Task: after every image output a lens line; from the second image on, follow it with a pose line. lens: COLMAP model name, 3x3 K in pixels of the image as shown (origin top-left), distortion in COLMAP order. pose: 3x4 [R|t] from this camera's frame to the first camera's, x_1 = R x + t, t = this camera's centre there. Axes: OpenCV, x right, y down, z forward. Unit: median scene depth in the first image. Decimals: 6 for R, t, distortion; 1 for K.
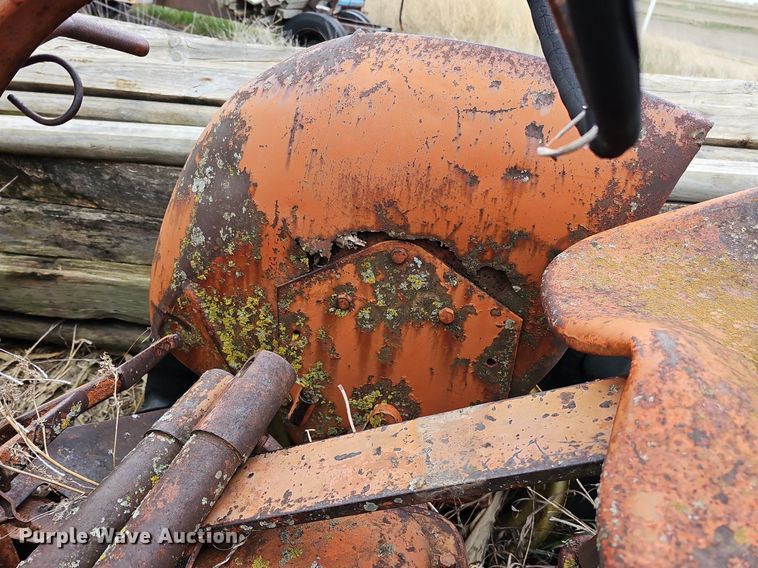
lens RADIAL K [[506.6, 0, 386.9], [0, 506.6, 275.8], [0, 0, 1]] dist [0.054291, -0.051934]
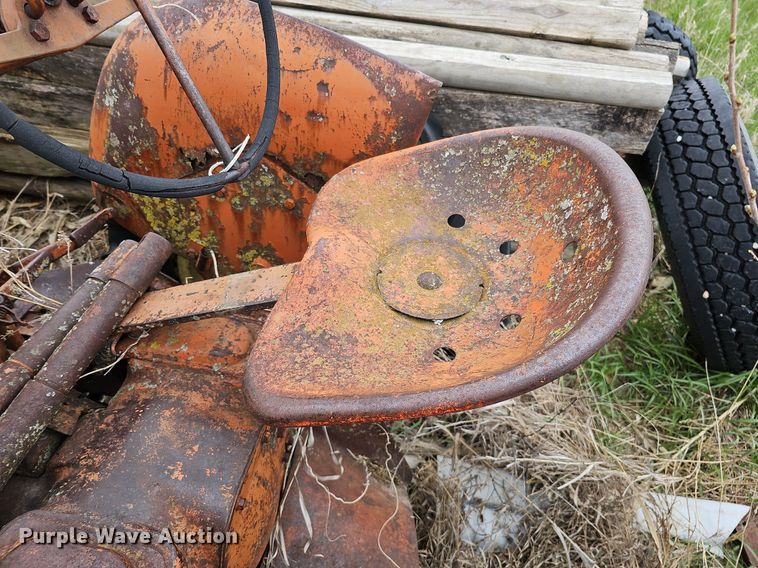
lens RADIAL K [[507.7, 0, 377.7], [0, 507.7, 274.0], [0, 0, 1]] dist [0.056209, -0.052318]
pose [[0.999881, 0.015223, 0.002585, 0.370372], [-0.015267, 0.949539, 0.313278, -0.193464], [0.002315, -0.313280, 0.949658, -0.467550]]
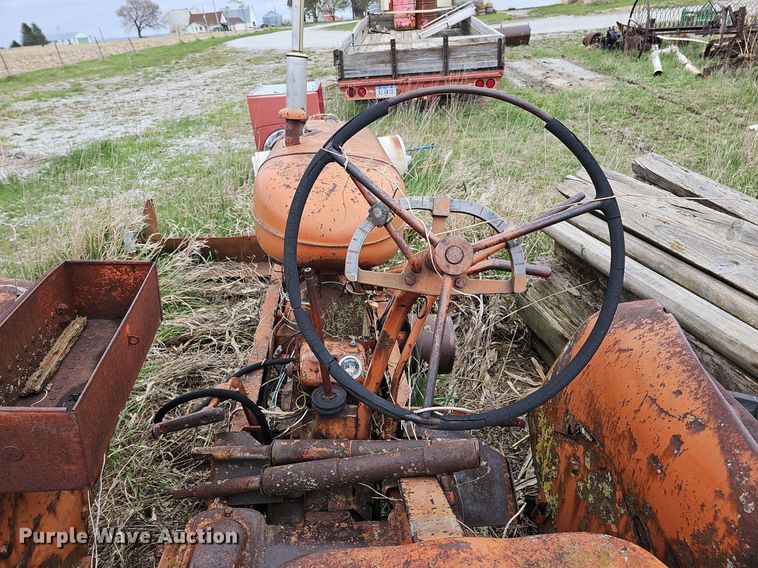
lens RADIAL K [[499.4, 0, 379.6], [0, 499.4, 268.2], [0, 0, 1]] dist [0.049973, -0.043052]
pose [[0.266556, 0.316119, -0.910503, 0.880201], [-0.423888, 0.886866, 0.183816, -0.471367], [0.865602, 0.336954, 0.370399, -0.169913]]
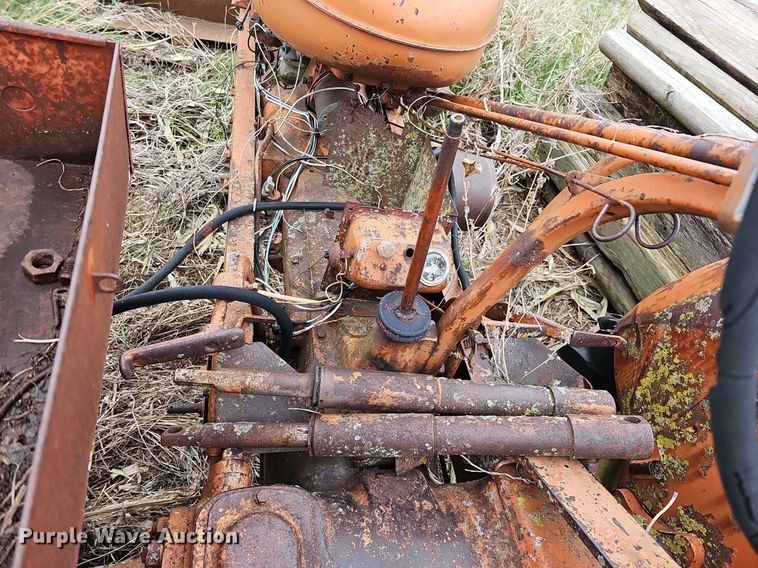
lens RADIAL K [[506.6, 0, 386.9], [0, 506.6, 275.8], [0, 0, 1]] dist [0.054291, -0.051934]
pose [[0.334186, 0.688503, -0.643648, 0.090481], [-0.586049, 0.686636, 0.430207, -0.214539], [0.738151, 0.233440, 0.632960, -0.281078]]
